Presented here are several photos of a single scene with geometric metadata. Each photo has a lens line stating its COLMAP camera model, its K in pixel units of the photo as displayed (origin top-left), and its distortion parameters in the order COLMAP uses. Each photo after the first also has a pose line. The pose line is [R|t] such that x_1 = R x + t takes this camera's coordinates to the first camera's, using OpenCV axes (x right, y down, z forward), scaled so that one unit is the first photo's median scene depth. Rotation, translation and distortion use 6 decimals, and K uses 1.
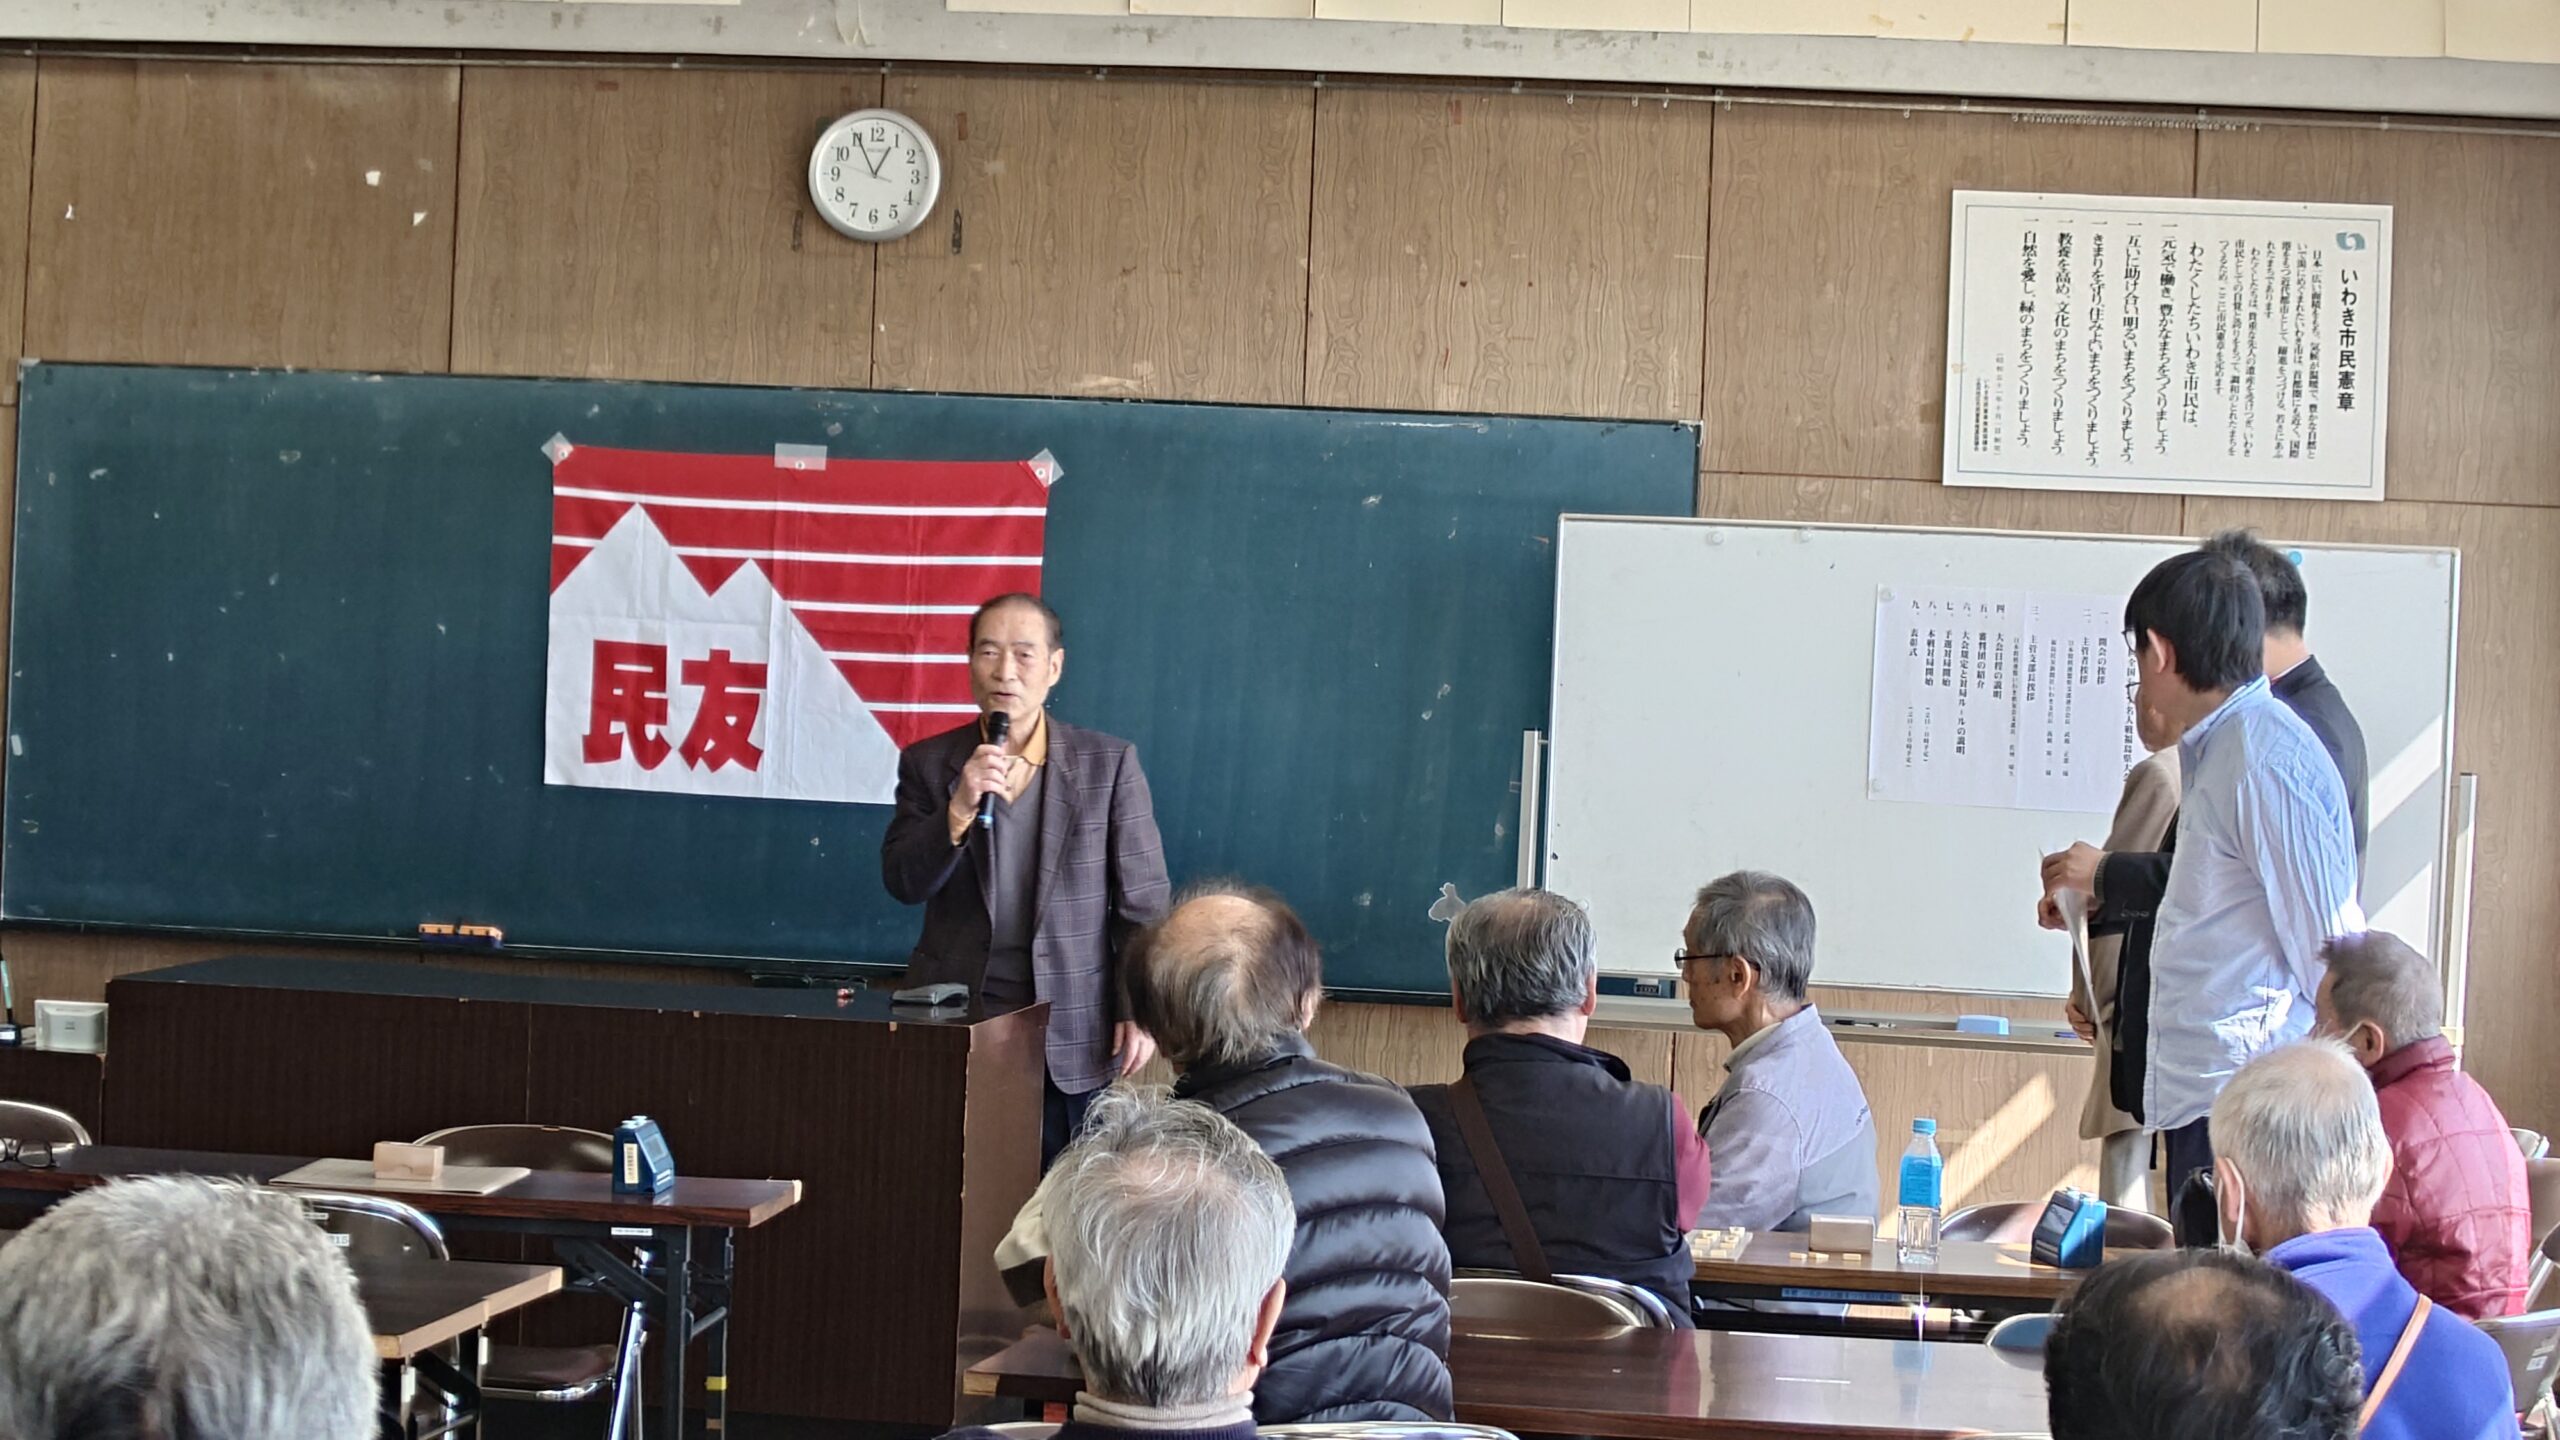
lens RADIAL K [[1024.9, 0, 1289.7], [0, 1024.9, 715.6], [0, 0, 1]] dist [-0.007690, -0.000137]
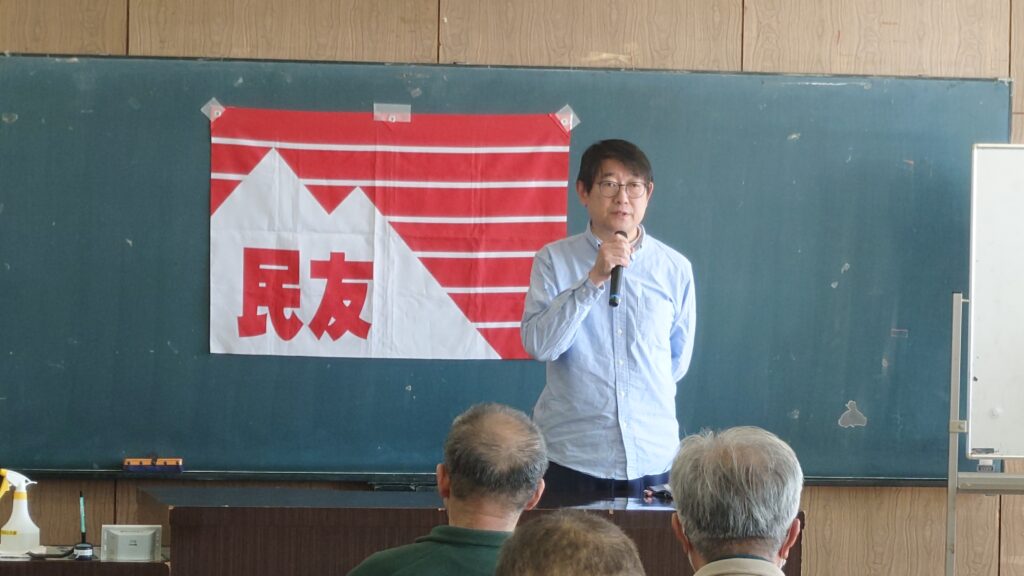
lens RADIAL K [[730.6, 0, 509.9], [0, 730.6, 284.2], [0, 0, 1]] dist [-0.002886, -0.002744]
pose [[0.998251, -0.028843, 0.051607, -0.375276], [0.028989, 0.999578, -0.002084, -0.012346], [-0.051525, 0.003576, 0.998665, -0.003272]]
